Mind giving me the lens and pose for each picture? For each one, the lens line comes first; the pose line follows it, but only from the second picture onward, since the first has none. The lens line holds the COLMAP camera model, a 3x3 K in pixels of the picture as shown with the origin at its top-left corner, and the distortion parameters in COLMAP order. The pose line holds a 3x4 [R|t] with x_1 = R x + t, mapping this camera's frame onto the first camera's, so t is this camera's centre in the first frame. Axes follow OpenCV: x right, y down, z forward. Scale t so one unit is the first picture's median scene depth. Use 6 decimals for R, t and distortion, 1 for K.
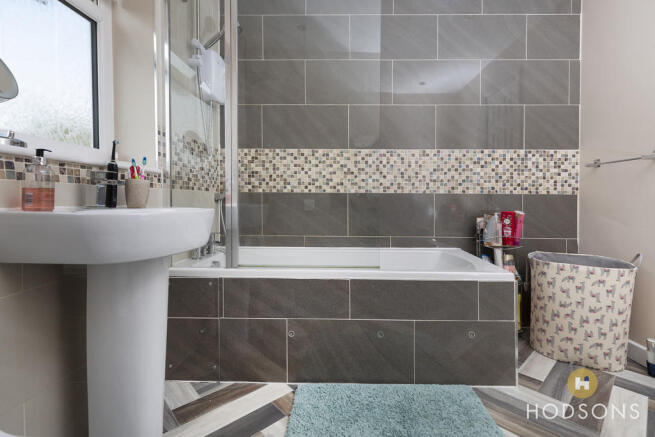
lens RADIAL K [[321.6, 0, 336.7], [0, 321.6, 202.5], [0, 0, 1]] dist [0.003823, 0.000356]
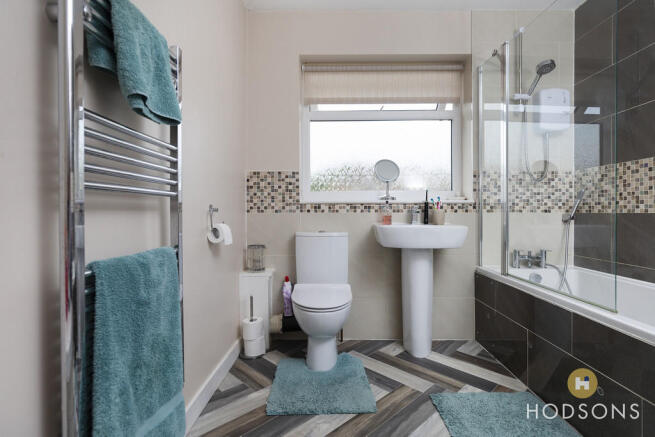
lens RADIAL K [[315.3, 0, 327.4], [0, 315.3, 216.8], [0, 0, 1]] dist [0.000758, -0.000038]
pose [[-0.013454, 0.007986, -0.999878, 0.653941], [-0.010216, 0.999915, 0.008123, -0.020150], [0.999857, 0.010324, -0.013371, 0.223411]]
